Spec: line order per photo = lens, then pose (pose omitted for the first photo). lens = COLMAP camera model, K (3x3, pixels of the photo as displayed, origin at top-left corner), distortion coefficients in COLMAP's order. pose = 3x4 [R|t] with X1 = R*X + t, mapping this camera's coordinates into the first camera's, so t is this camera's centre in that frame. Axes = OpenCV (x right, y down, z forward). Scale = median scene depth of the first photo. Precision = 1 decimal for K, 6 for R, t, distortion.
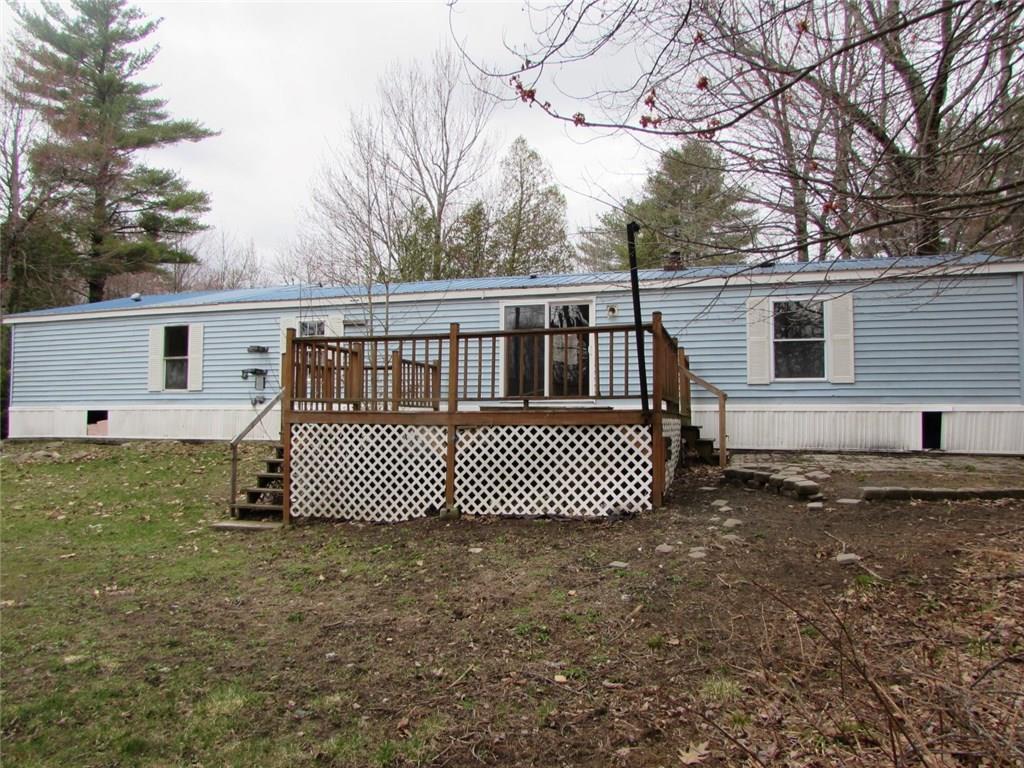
lens RADIAL K [[734.3, 0, 512.0], [0, 734.3, 384.0], [0, 0, 1]] dist [-0.031576, 0.001239]
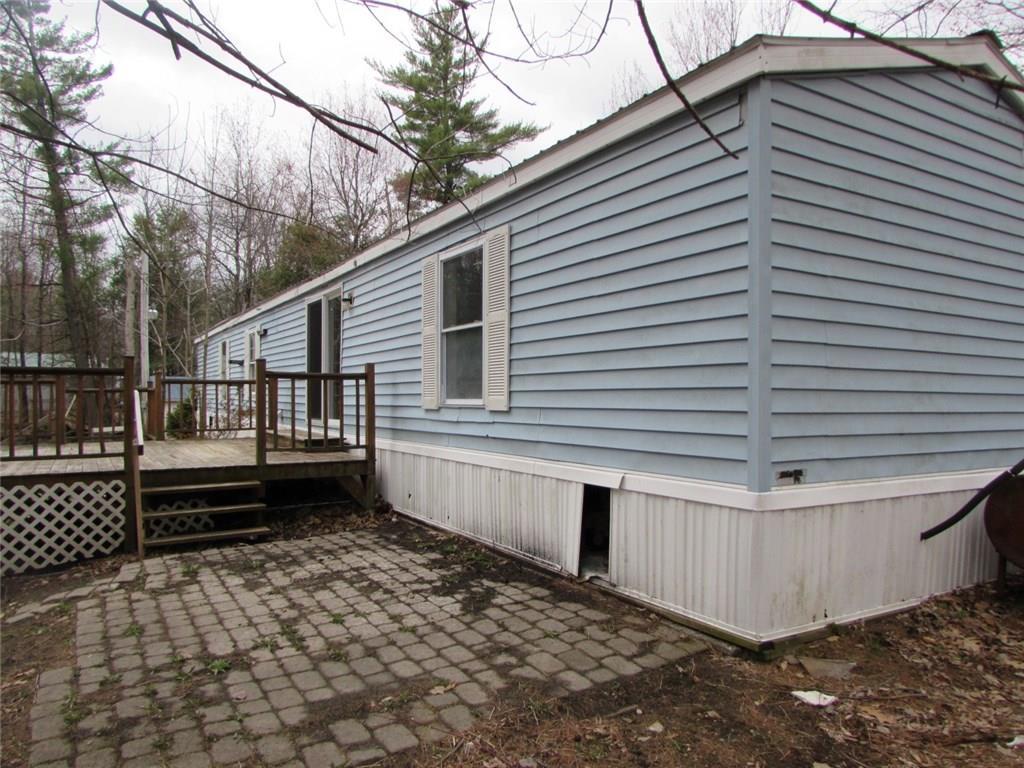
lens RADIAL K [[714.9, 0, 512.0], [0, 714.9, 384.0], [0, 0, 1]] dist [-0.003775, -0.000313]
pose [[0.762482, -0.015965, -0.646813, 0.756498], [0.043328, 0.998711, 0.026426, -0.031219], [0.645557, -0.048174, 0.762191, 0.617034]]
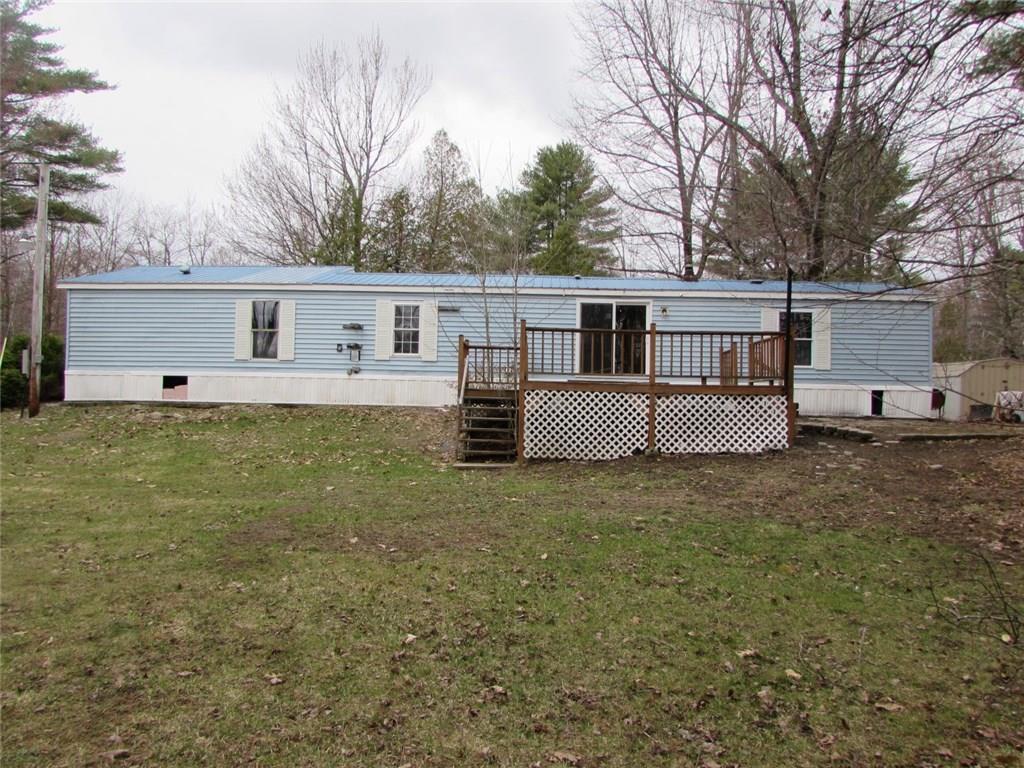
lens RADIAL K [[734.3, 0, 512.0], [0, 734.3, 384.0], [0, 0, 1]] dist [-0.031576, 0.001239]
pose [[0.962859, 0.020653, 0.269214, -0.528050], [-0.029977, 0.999083, 0.030570, 0.000710], [-0.268336, -0.037504, 0.962595, -0.239063]]
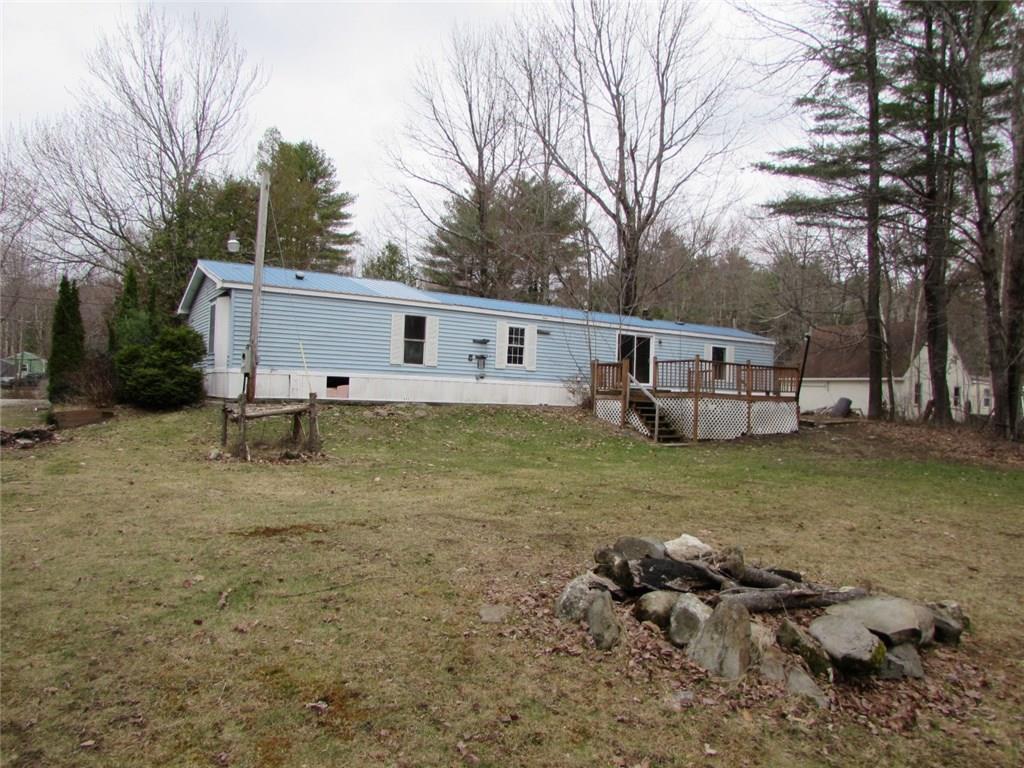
lens RADIAL K [[734.3, 0, 512.0], [0, 734.3, 384.0], [0, 0, 1]] dist [-0.031576, 0.001239]
pose [[0.627732, 0.032369, 0.777756, -1.835807], [-0.071148, 0.997339, 0.015917, 0.012544], [-0.775171, -0.065327, 0.628364, 0.032966]]
